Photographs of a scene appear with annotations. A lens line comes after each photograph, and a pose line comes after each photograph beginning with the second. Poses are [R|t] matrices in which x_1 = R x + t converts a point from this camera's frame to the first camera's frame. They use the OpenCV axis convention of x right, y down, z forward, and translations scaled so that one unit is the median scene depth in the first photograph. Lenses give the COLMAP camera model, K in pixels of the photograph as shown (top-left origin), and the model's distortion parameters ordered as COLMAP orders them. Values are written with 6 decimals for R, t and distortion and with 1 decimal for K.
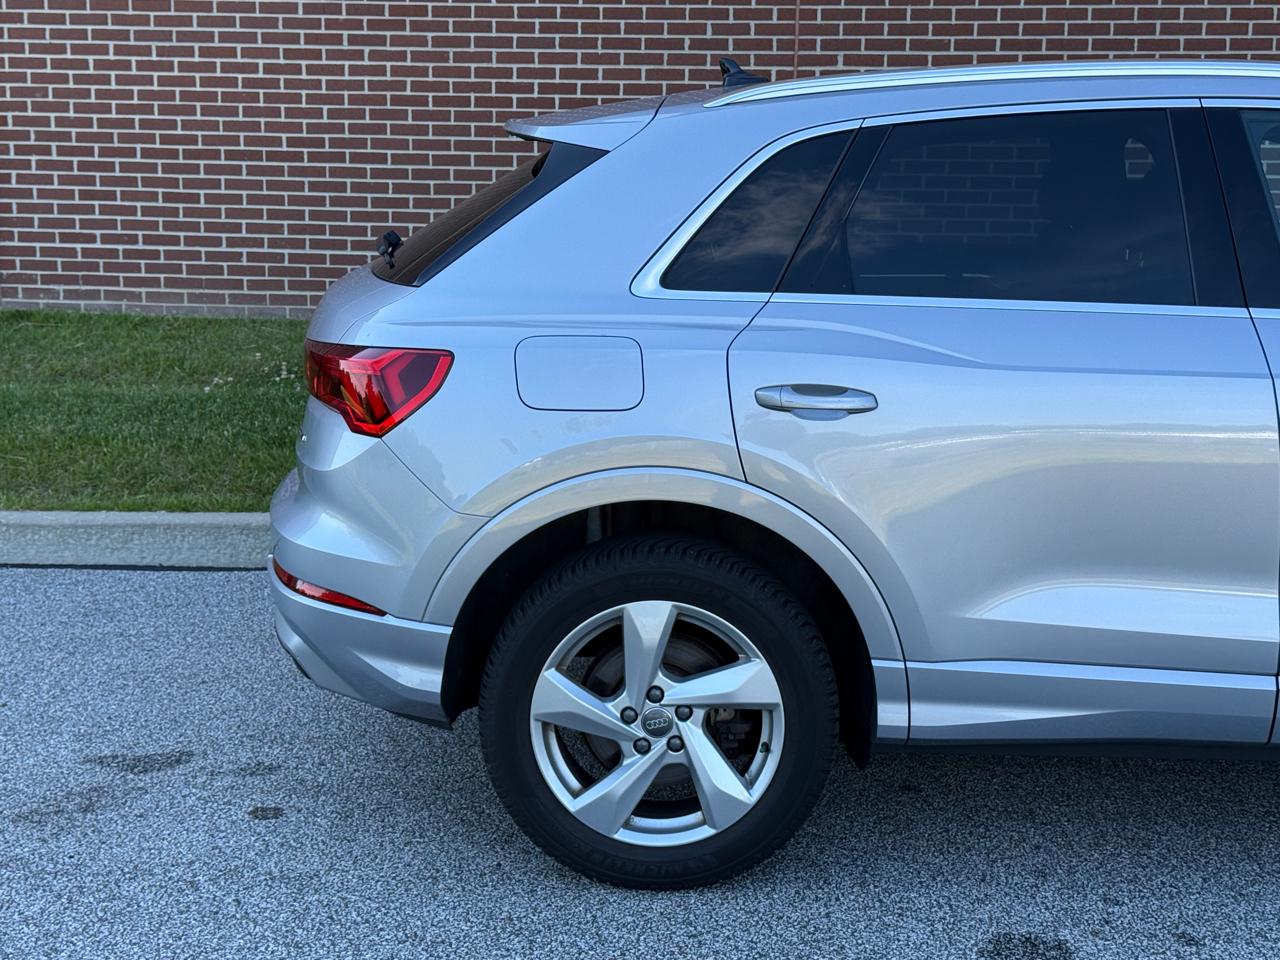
lens RADIAL K [[1831.9, 0, 635.4], [0, 1831.9, 487.1], [0, 0, 1]] dist [0.188333, -0.392703]
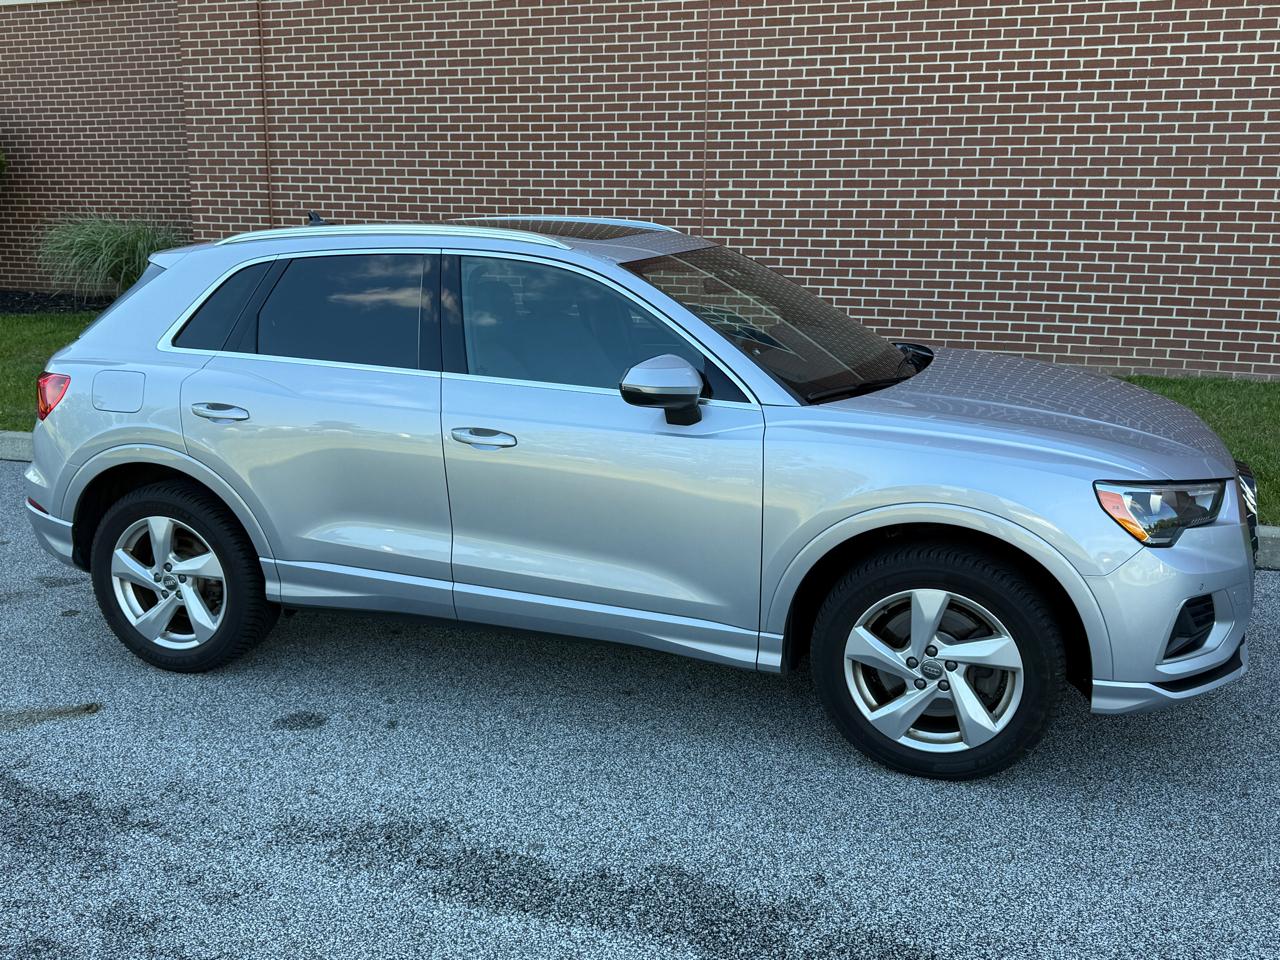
lens RADIAL K [[1180.9, 0, 636.9], [0, 1180.9, 484.1], [0, 0, 1]] dist [0.156737, -0.321817]
pose [[0.960226, 0.061365, -0.272396, 0.324319], [-0.049265, 0.997480, 0.051046, -0.022593], [0.274842, -0.035596, 0.960830, -0.009880]]
